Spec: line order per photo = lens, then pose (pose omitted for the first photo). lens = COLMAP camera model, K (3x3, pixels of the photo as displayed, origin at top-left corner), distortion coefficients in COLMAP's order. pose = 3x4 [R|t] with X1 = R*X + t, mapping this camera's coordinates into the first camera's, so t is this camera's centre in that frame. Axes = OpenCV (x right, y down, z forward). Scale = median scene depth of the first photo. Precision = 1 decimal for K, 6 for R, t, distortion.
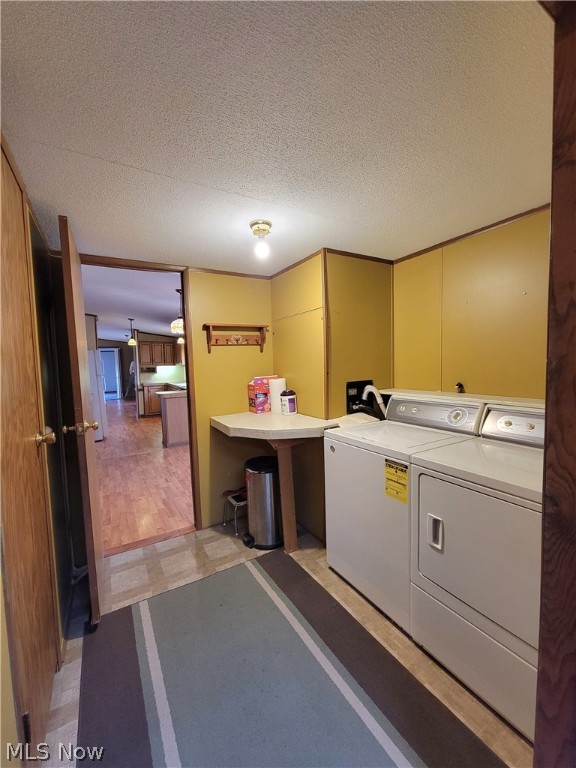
lens RADIAL K [[312.4, 0, 287.7], [0, 312.4, 384.8], [0, 0, 1]] dist [-0.003097, 0.000406]
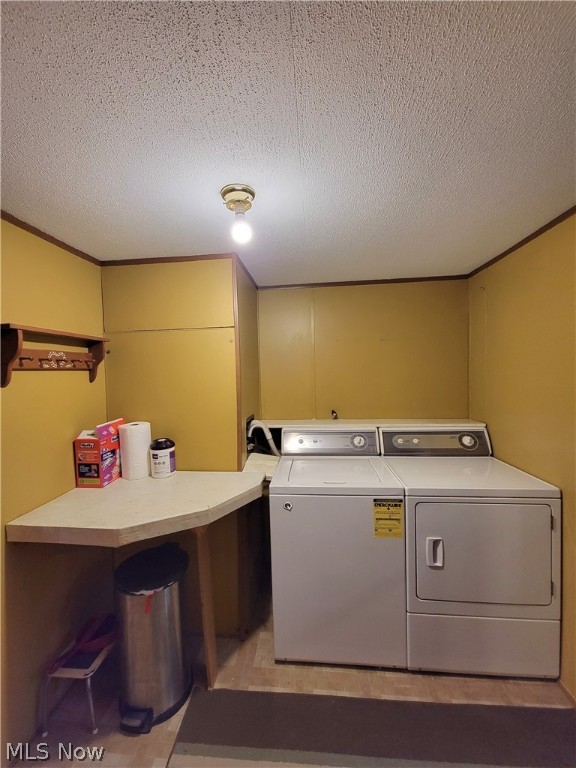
lens RADIAL K [[312.4, 0, 286.1], [0, 312.4, 383.4], [0, 0, 1]] dist [-0.003097, 0.000406]
pose [[0.592699, -0.010220, 0.805359, -0.407535], [0.063875, 0.997366, -0.034352, -0.067329], [-0.802887, 0.071803, 0.591791, 0.411808]]
